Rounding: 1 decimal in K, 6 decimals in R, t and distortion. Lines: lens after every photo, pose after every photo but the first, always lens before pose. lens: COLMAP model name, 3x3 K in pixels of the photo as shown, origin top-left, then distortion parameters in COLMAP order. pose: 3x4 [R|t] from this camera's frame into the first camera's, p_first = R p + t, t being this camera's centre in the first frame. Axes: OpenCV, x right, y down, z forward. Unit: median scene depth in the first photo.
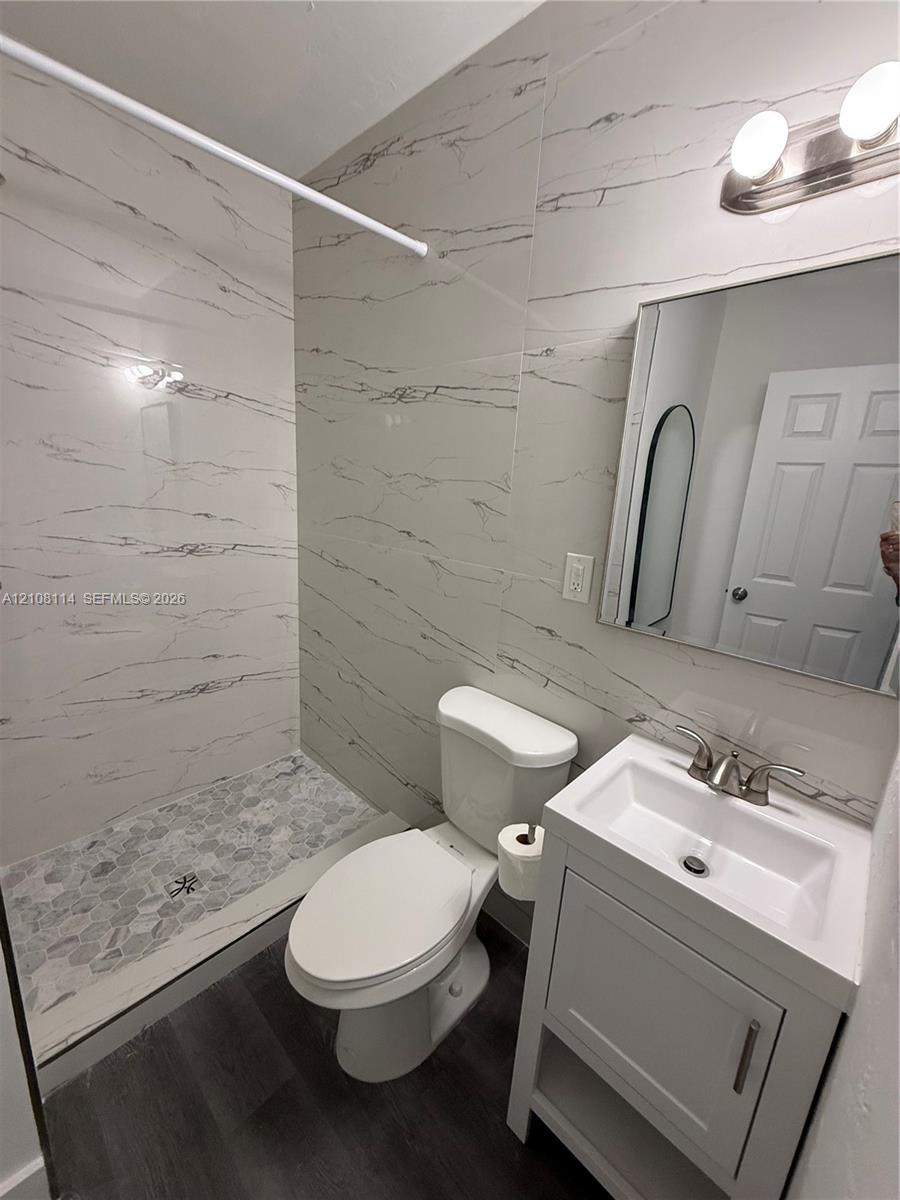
lens RADIAL K [[479.2, 0, 448.7], [0, 479.2, 598.1], [0, 0, 1]] dist [0.006014, -0.000670]
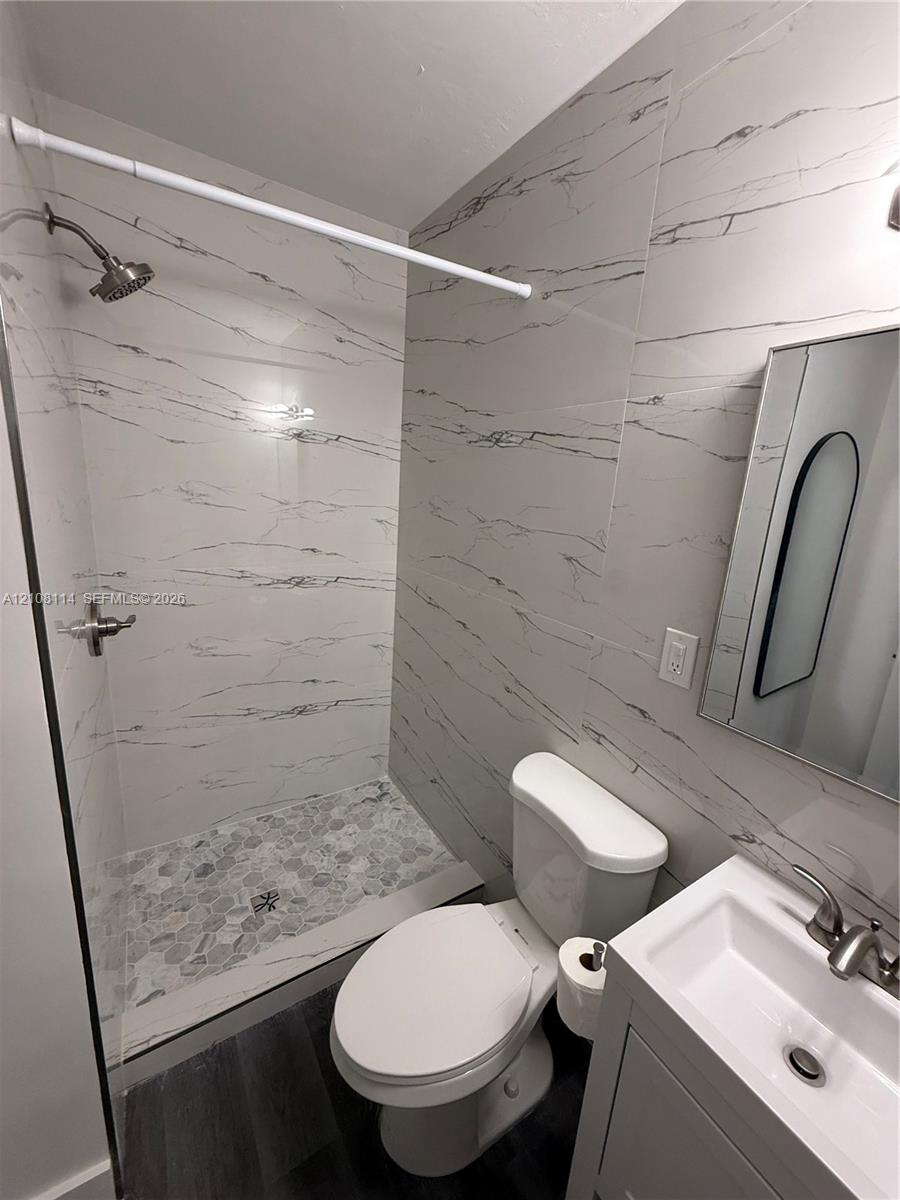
lens RADIAL K [[479.2, 0, 450.8], [0, 479.2, 597.3], [0, 0, 1]] dist [0.006014, -0.000670]
pose [[0.970494, 0.058918, -0.233815, 0.062906], [-0.062976, 0.997966, -0.009921, -0.107714], [0.232755, 0.024353, 0.972230, 0.058155]]
